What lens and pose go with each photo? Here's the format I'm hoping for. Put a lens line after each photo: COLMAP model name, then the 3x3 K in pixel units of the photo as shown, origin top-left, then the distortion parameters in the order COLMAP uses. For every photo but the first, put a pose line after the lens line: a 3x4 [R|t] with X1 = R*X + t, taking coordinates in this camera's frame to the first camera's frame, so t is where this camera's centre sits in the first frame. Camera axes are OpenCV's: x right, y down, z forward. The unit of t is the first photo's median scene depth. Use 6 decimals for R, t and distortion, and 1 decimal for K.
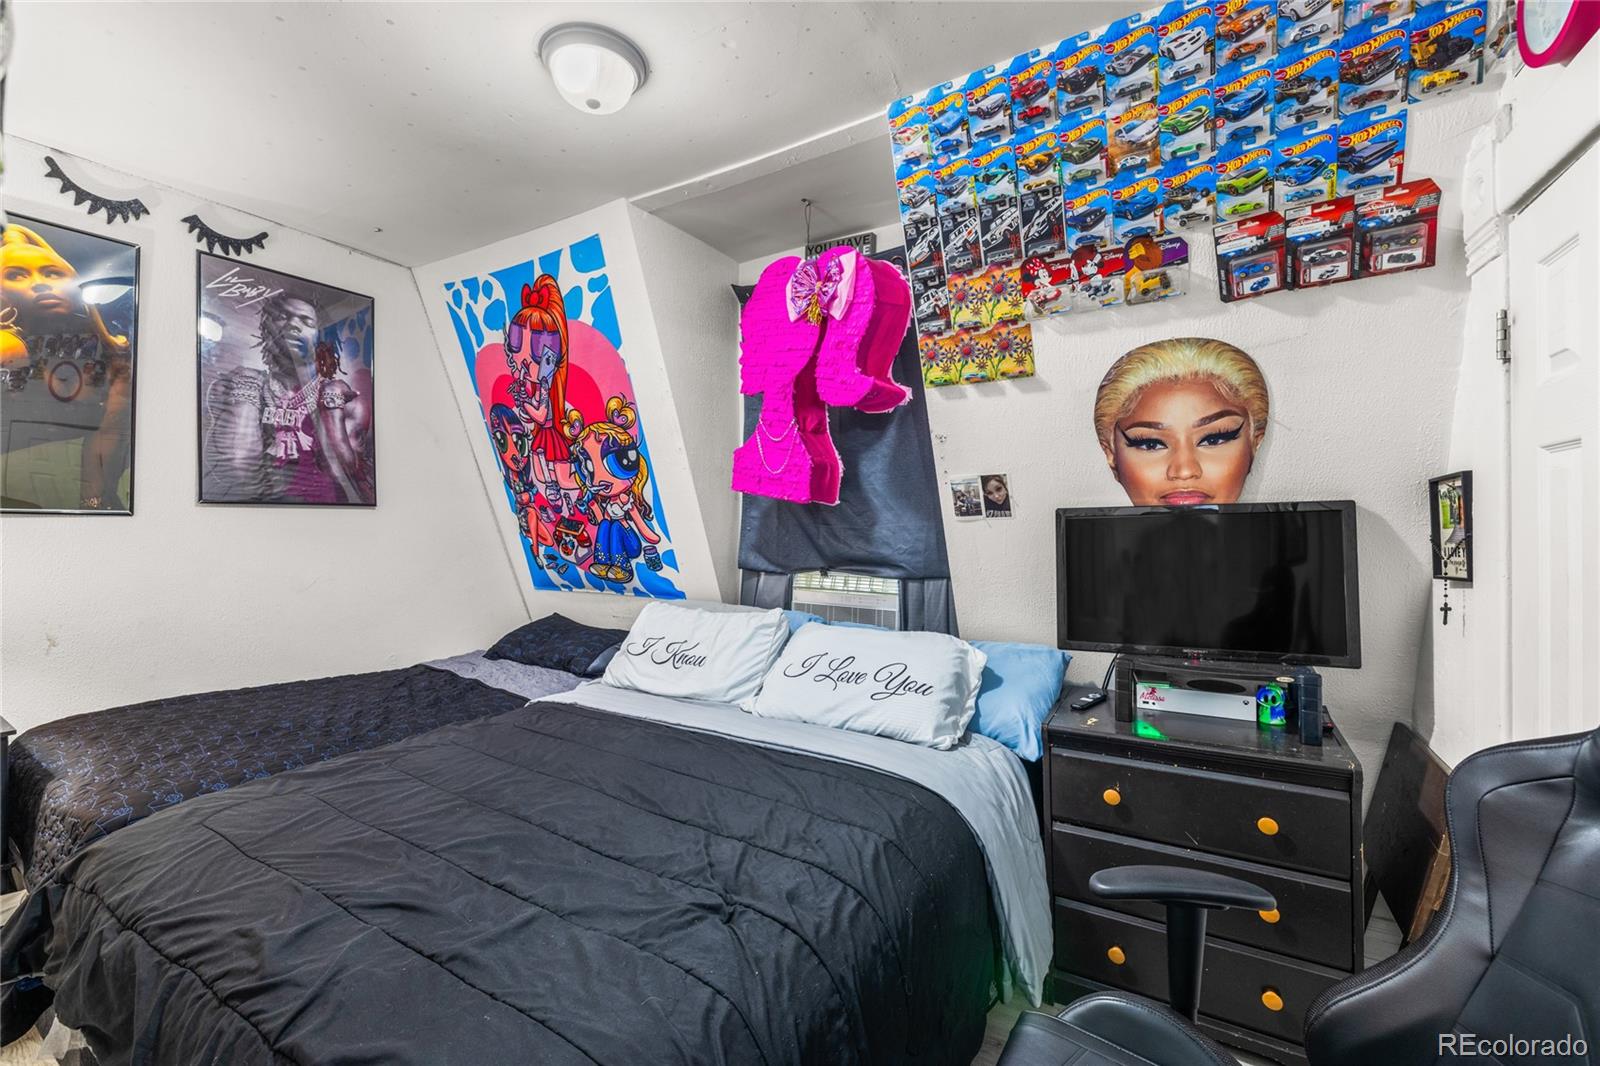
lens RADIAL K [[665.7, 0, 790.1], [0, 665.7, 529.9], [0, 0, 1]] dist [0.000365, 0.000053]
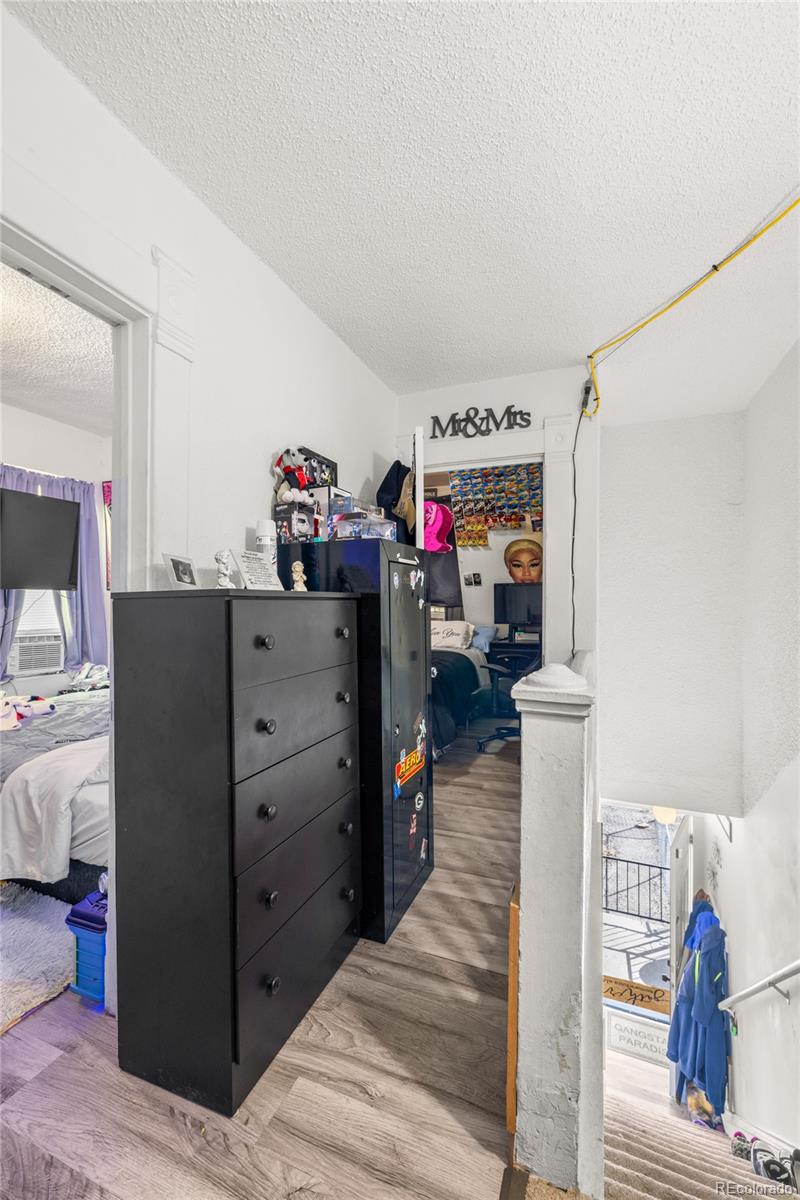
lens RADIAL K [[499.3, 0, 400.3], [0, 499.3, 596.9], [0, 0, 1]] dist [0.000365, 0.000053]
pose [[0.986516, 0.004637, 0.163597, -0.543618], [-0.003642, 0.999973, -0.006376, 0.060271], [-0.163622, 0.005694, 0.986507, -1.591732]]
